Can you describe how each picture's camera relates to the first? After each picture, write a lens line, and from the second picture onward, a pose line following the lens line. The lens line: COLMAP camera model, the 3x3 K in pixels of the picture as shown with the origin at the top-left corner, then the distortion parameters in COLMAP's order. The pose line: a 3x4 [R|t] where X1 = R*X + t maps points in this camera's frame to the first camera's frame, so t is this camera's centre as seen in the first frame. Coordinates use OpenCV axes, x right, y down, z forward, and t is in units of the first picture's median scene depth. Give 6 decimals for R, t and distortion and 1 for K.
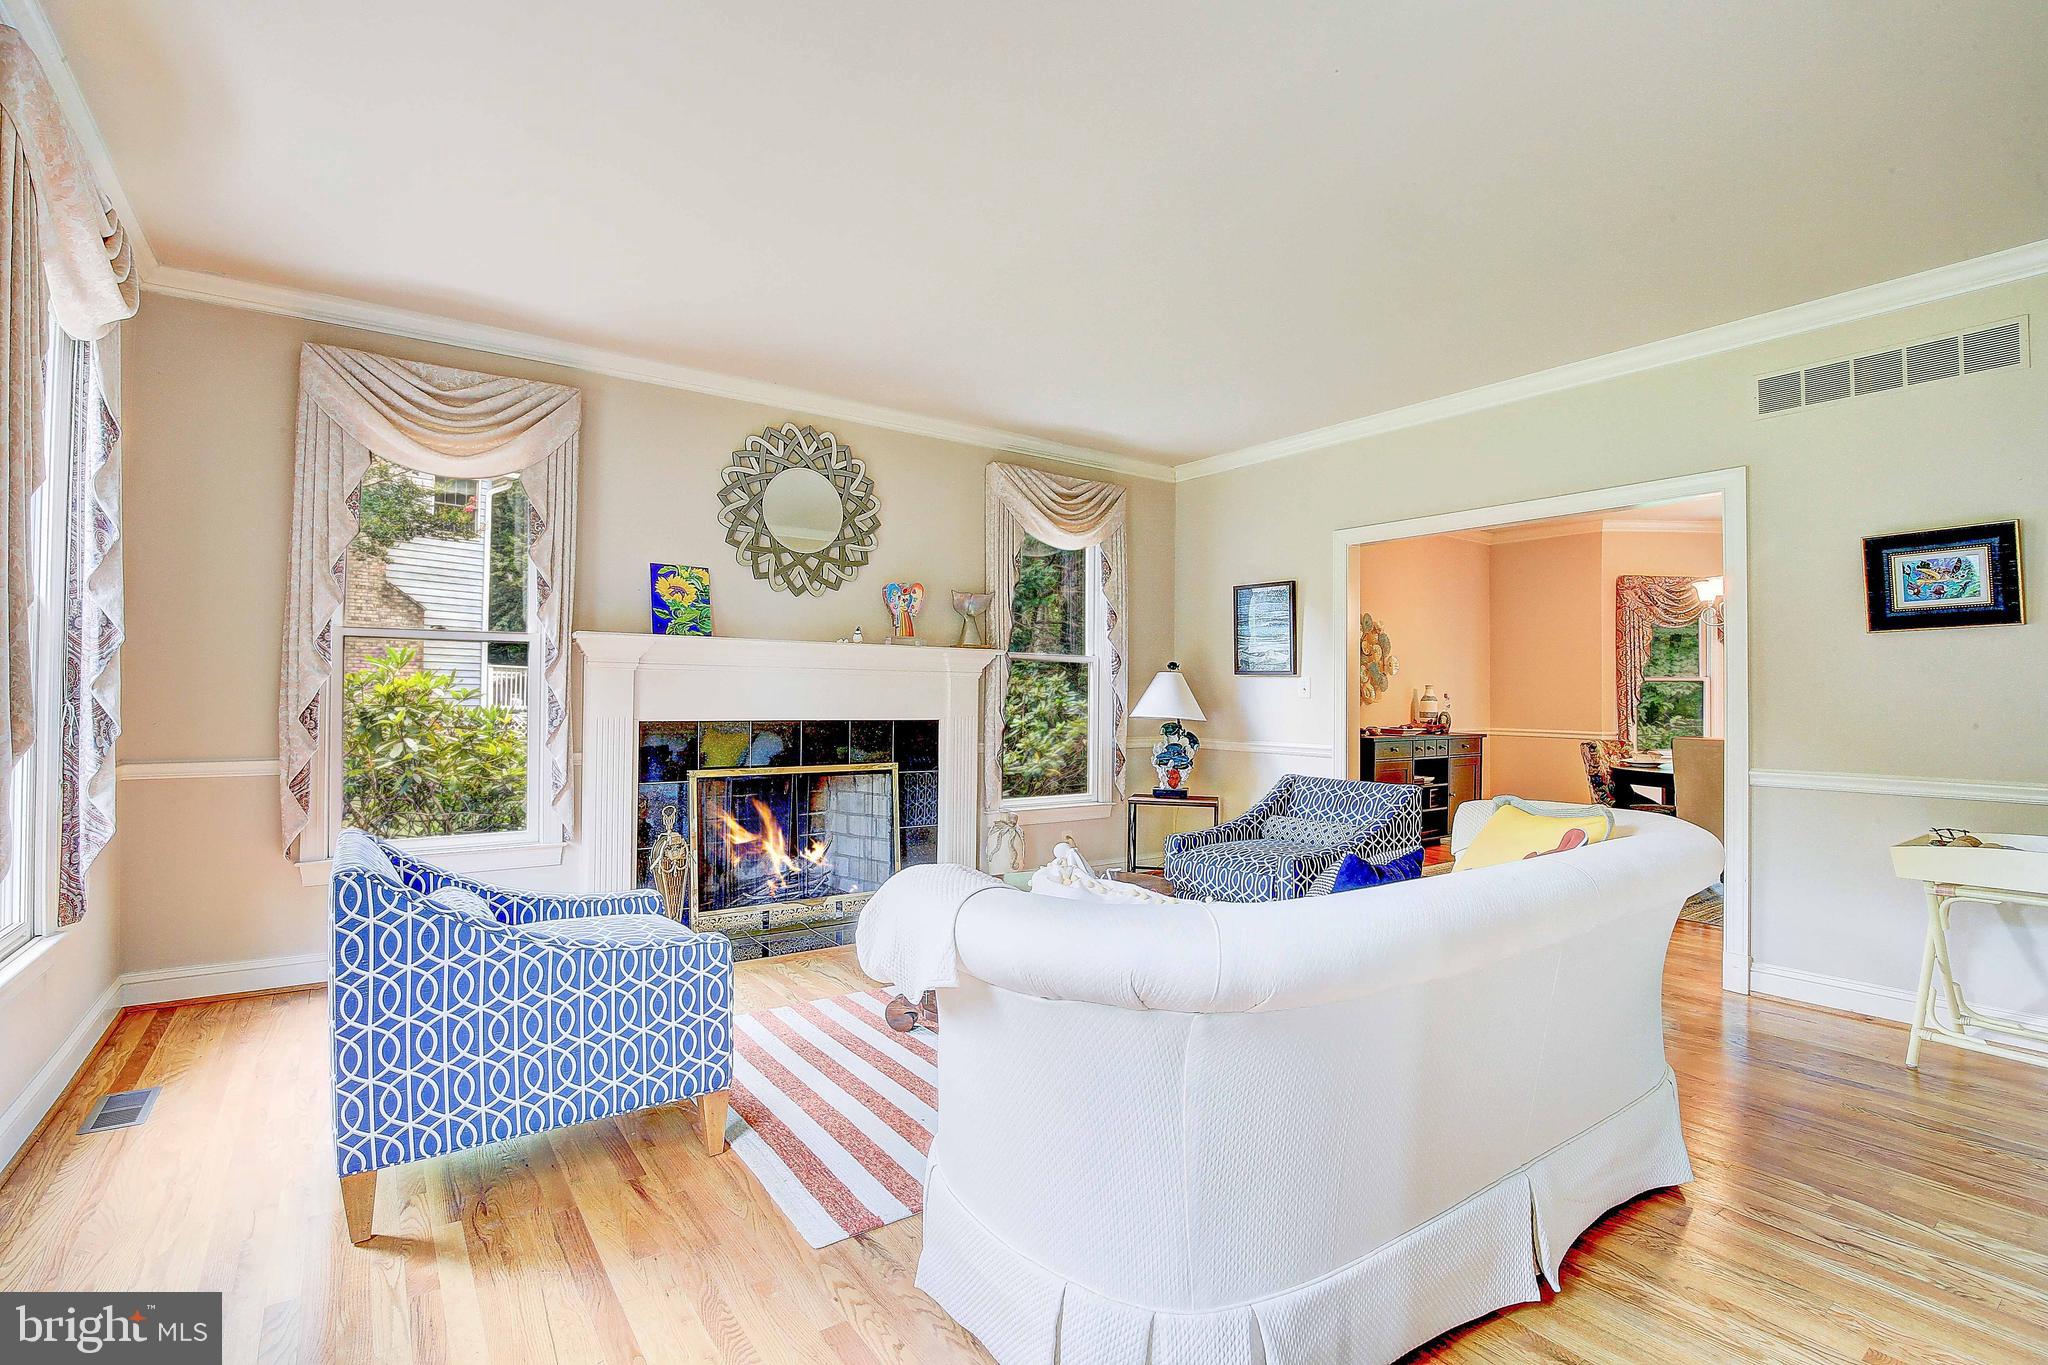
lens RADIAL K [[941.5, 0, 1009.8], [0, 941.5, 679.4], [0, 0, 1]] dist [-0.033470, 0.006234]
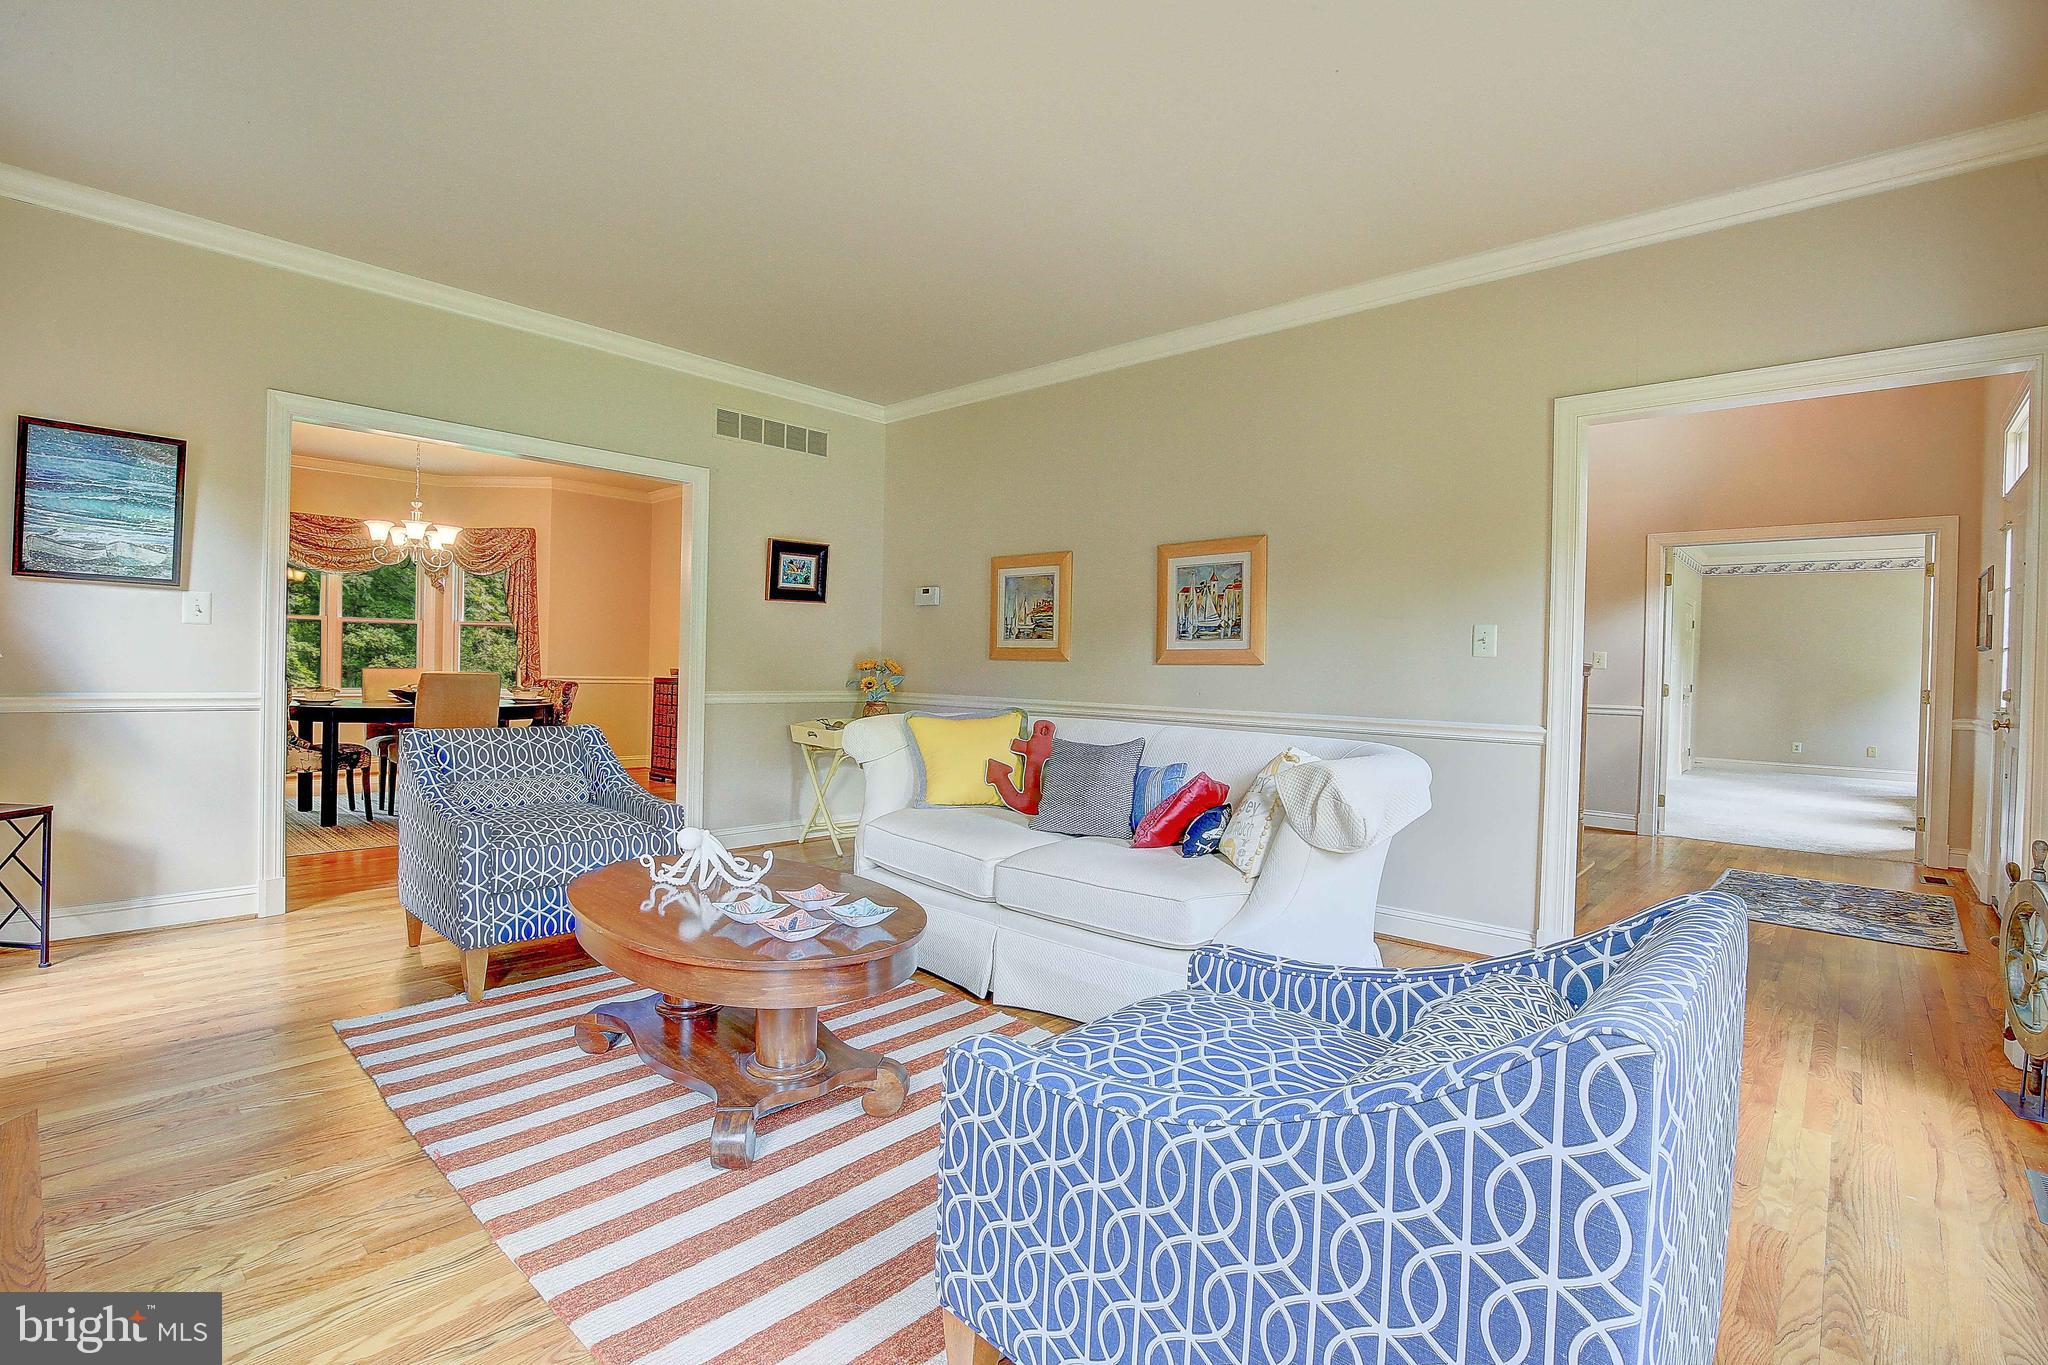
lens RADIAL K [[941.5, 0, 1004.1], [0, 941.5, 675.9], [0, 0, 1]] dist [-0.033470, 0.006234]
pose [[-0.199229, -0.023334, 0.979675, -0.492237], [-0.043435, 0.998944, 0.014960, 0.025313], [-0.978990, -0.039572, -0.200032, 0.643753]]
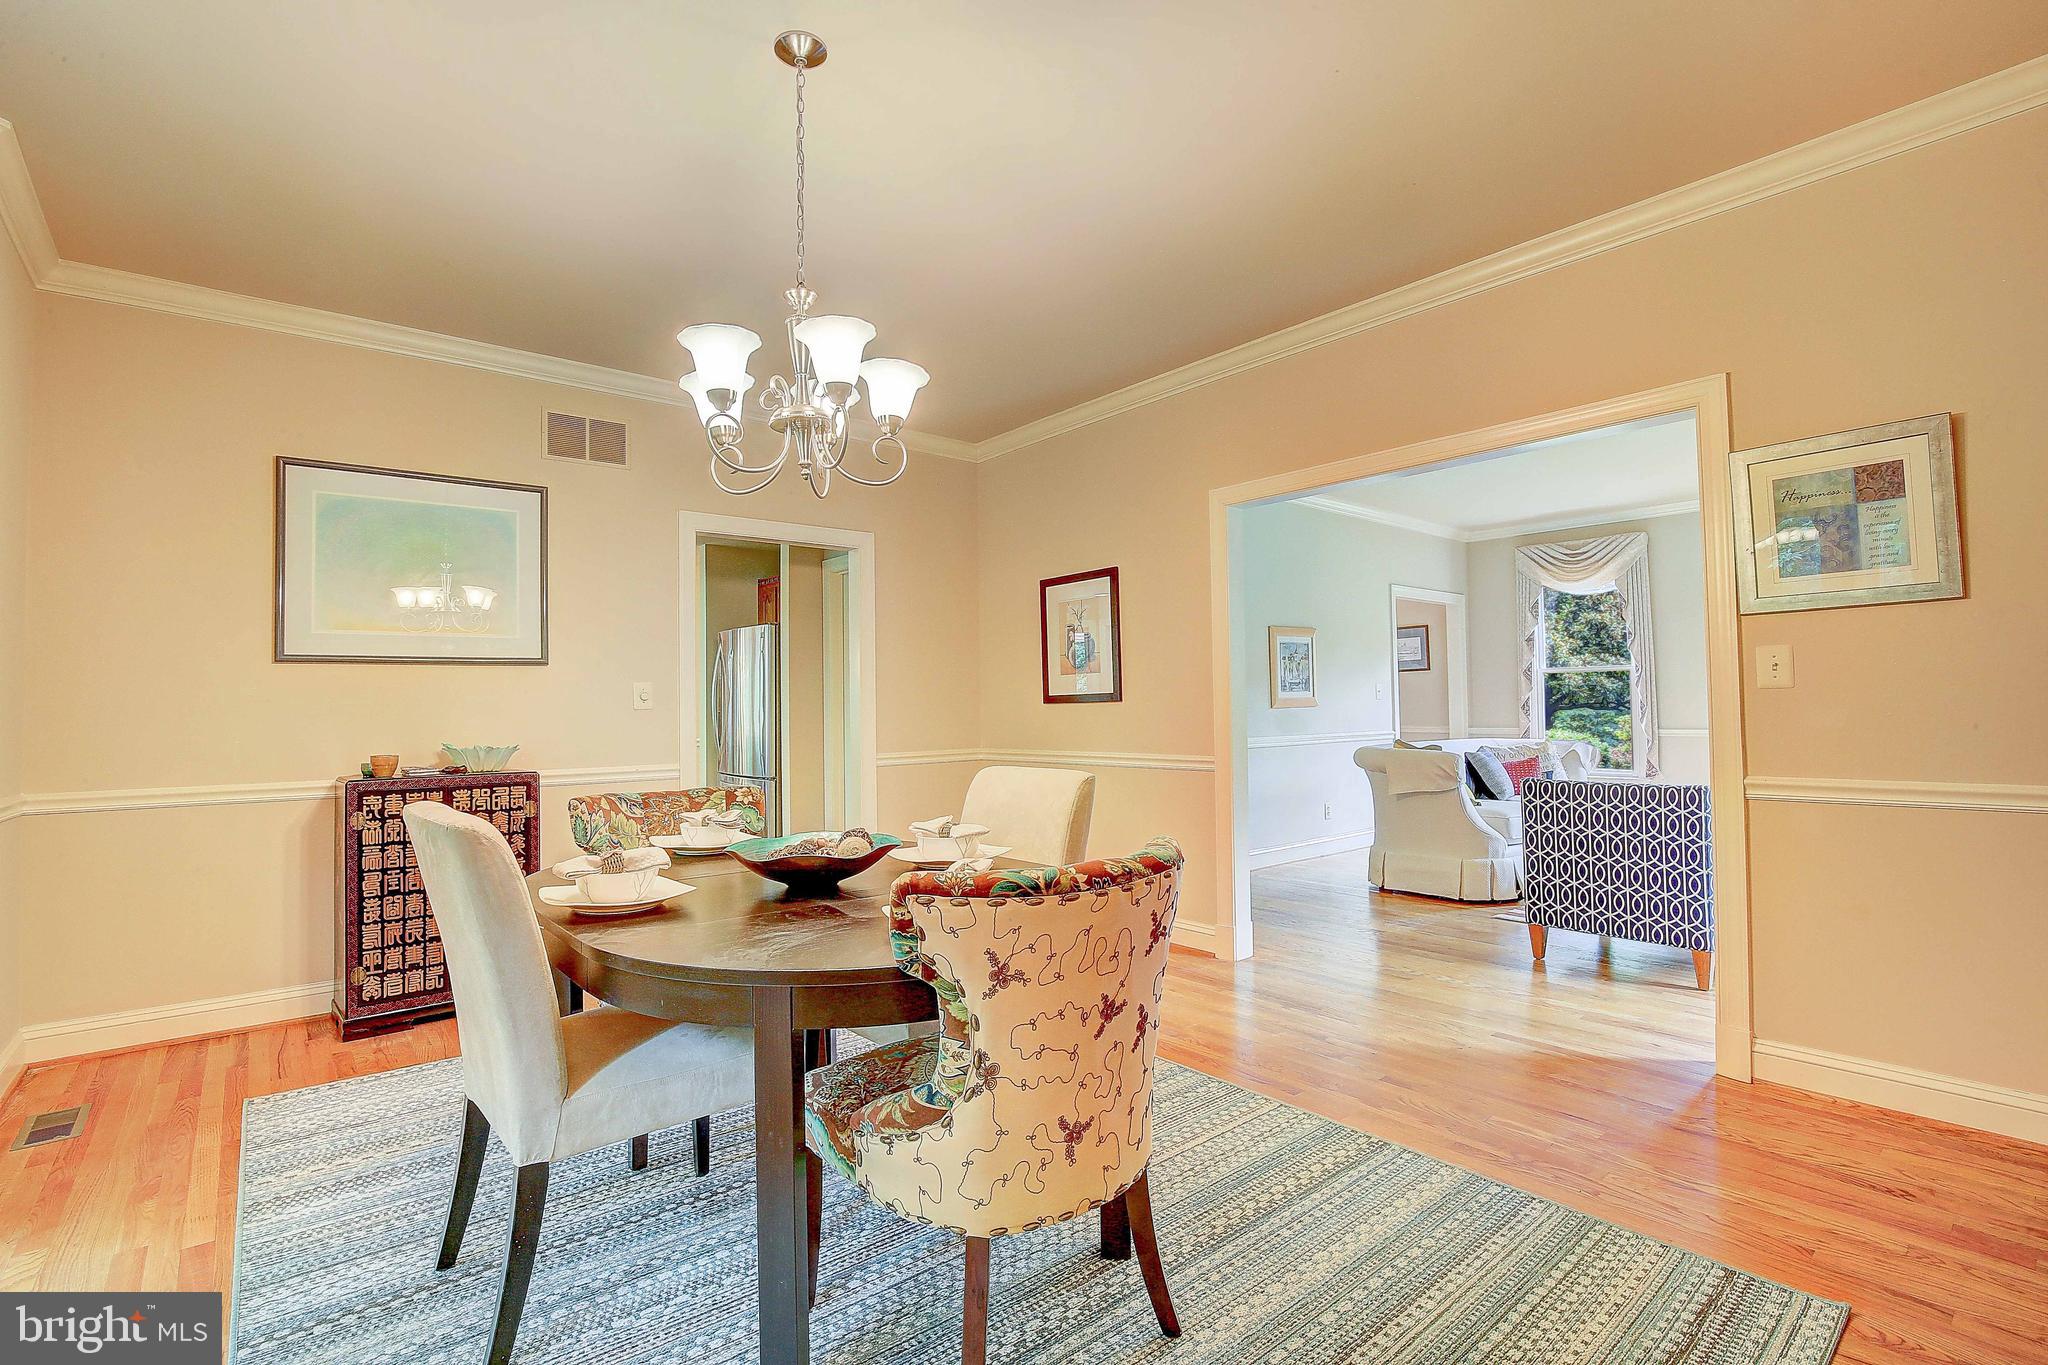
lens RADIAL K [[941.5, 0, 1000.4], [0, 941.5, 688.1], [0, 0, 1]] dist [-0.033470, 0.006234]
pose [[-0.997694, 0.003458, -0.067784, 0.892640], [0.006112, 0.999221, -0.038990, 0.043141], [0.067596, -0.039315, -0.996938, 1.642764]]
